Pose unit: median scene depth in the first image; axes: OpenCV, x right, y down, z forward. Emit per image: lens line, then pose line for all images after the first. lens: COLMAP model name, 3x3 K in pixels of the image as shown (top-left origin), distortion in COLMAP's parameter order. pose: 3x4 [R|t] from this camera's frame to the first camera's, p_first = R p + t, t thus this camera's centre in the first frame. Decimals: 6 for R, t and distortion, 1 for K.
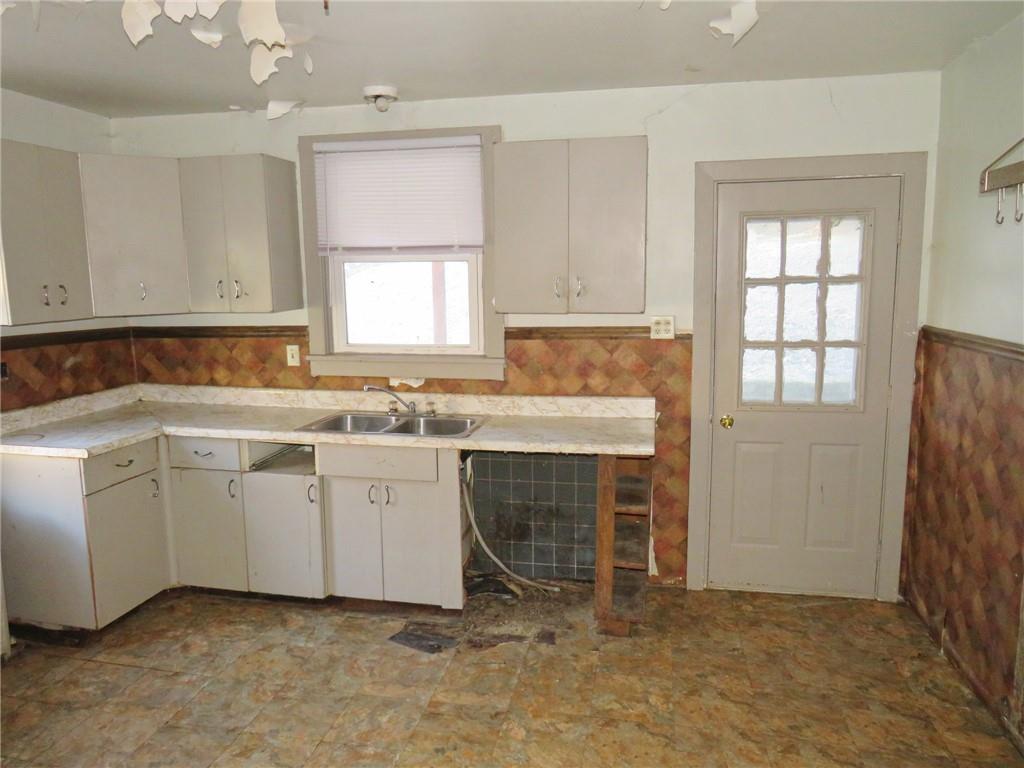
lens RADIAL K [[730.4, 0, 512.0], [0, 730.4, 384.0], [0, 0, 1]] dist [-0.003047, -0.001197]
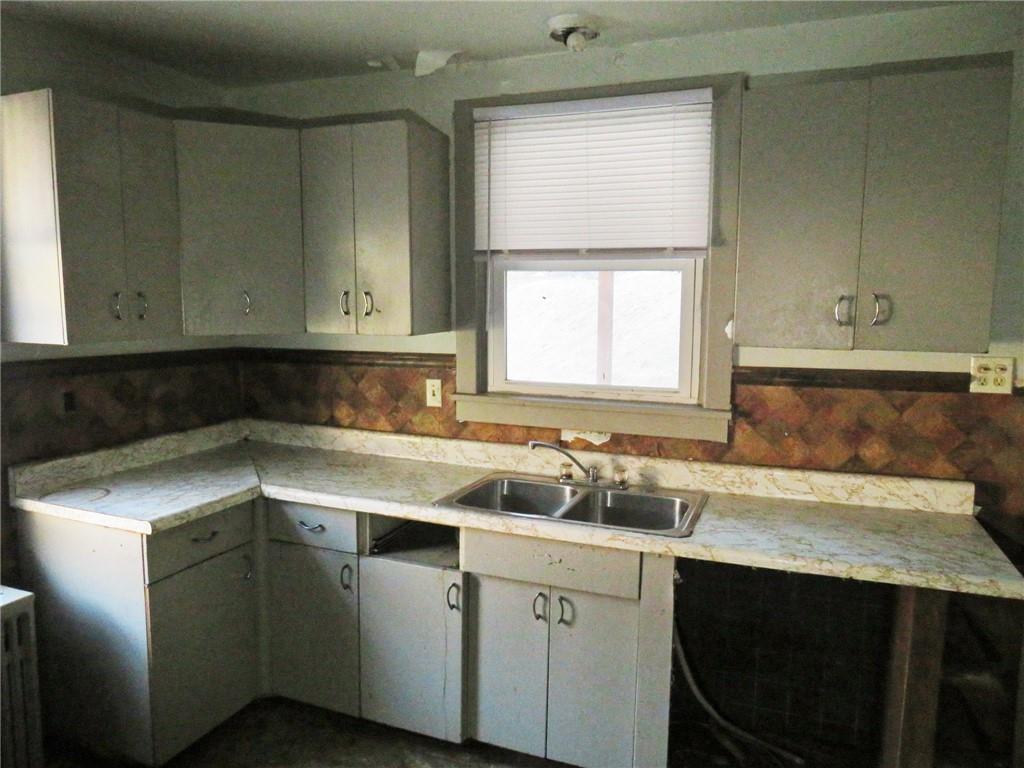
lens RADIAL K [[745.8, 0, 512.0], [0, 745.8, 384.0], [0, 0, 1]] dist [0.031932, -0.000327]
pose [[0.983919, 0.038779, -0.174354, -0.090697], [-0.043815, 0.998724, -0.025127, -0.033801], [0.173157, 0.032363, 0.984362, 0.266640]]
